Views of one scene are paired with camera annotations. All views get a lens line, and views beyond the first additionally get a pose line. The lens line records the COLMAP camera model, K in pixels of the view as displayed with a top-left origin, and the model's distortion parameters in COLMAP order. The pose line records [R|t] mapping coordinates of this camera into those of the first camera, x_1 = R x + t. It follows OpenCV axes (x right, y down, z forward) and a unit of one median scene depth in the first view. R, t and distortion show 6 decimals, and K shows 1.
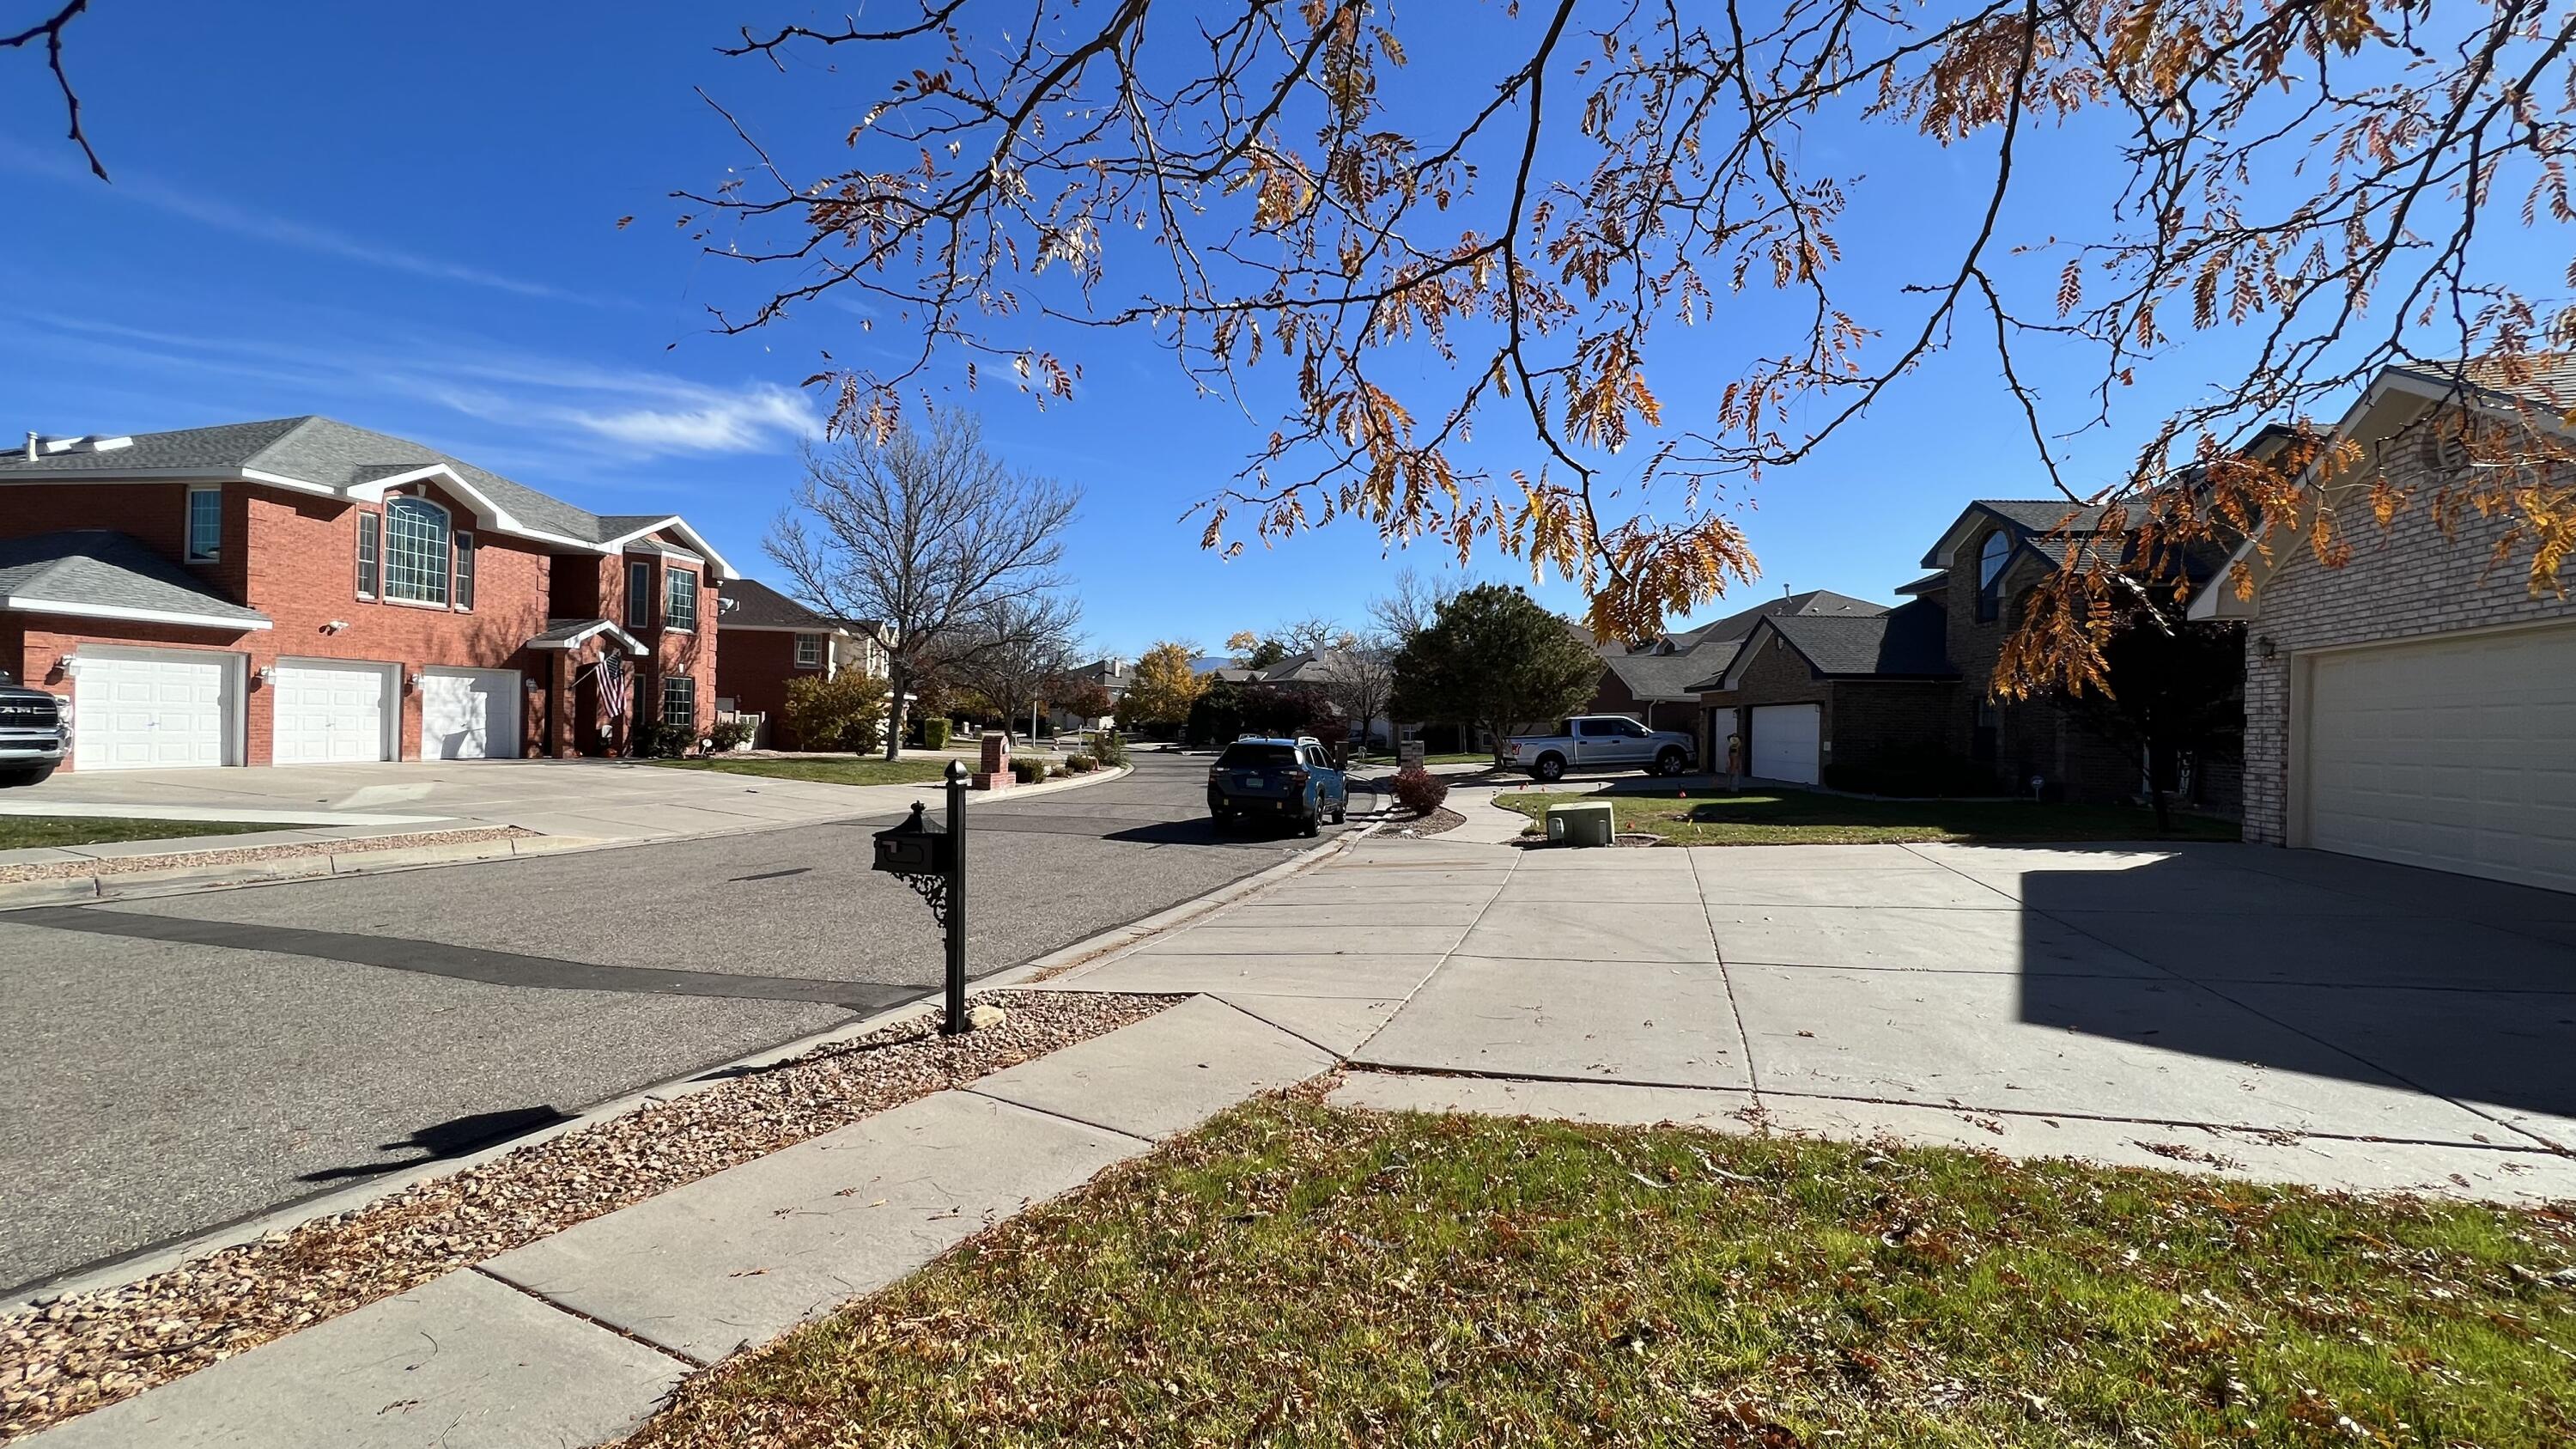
lens RADIAL K [[1030.9, 0, 1279.7], [0, 1030.9, 723.0], [0, 0, 1]] dist [0.000809, -0.000481]
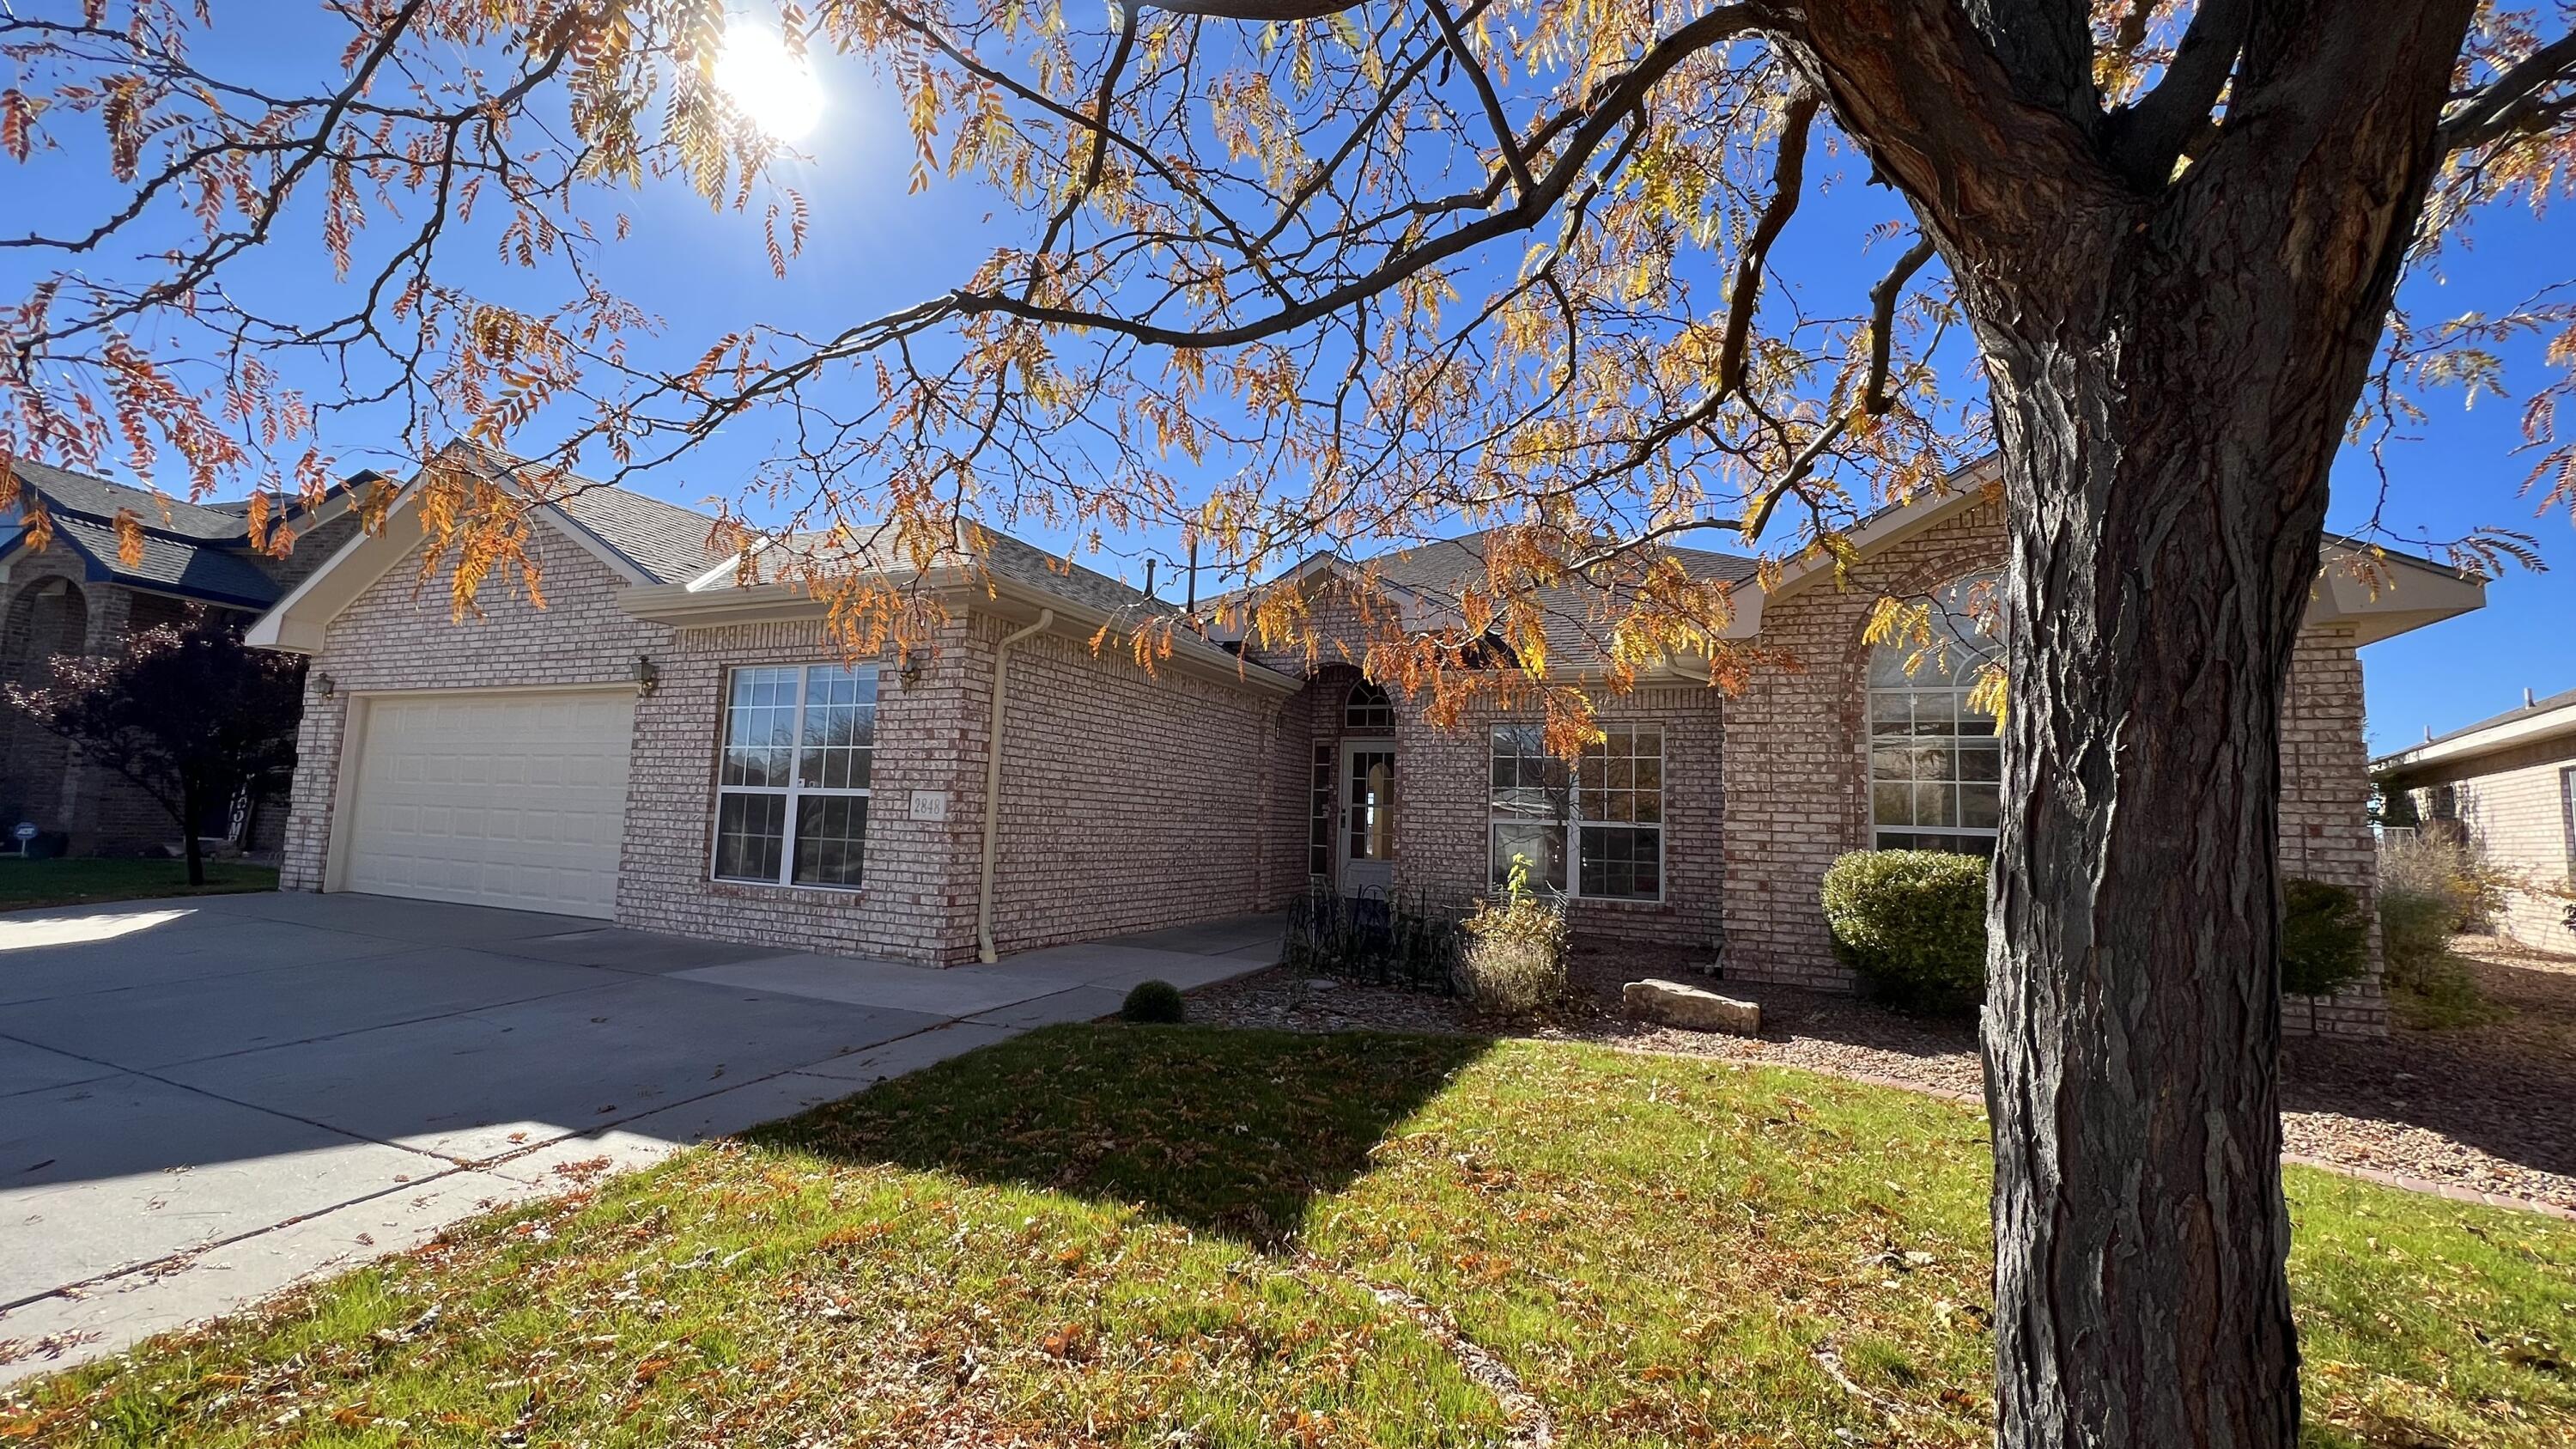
lens RADIAL K [[1030.9, 0, 1288.4], [0, 1030.9, 720.2], [0, 0, 1]] dist [0.000809, -0.000481]
pose [[0.070803, 0.083617, 0.993979, 0.145435], [-0.037077, 0.996012, -0.081147, 0.010161], [-0.996801, -0.031108, 0.073621, 0.066524]]
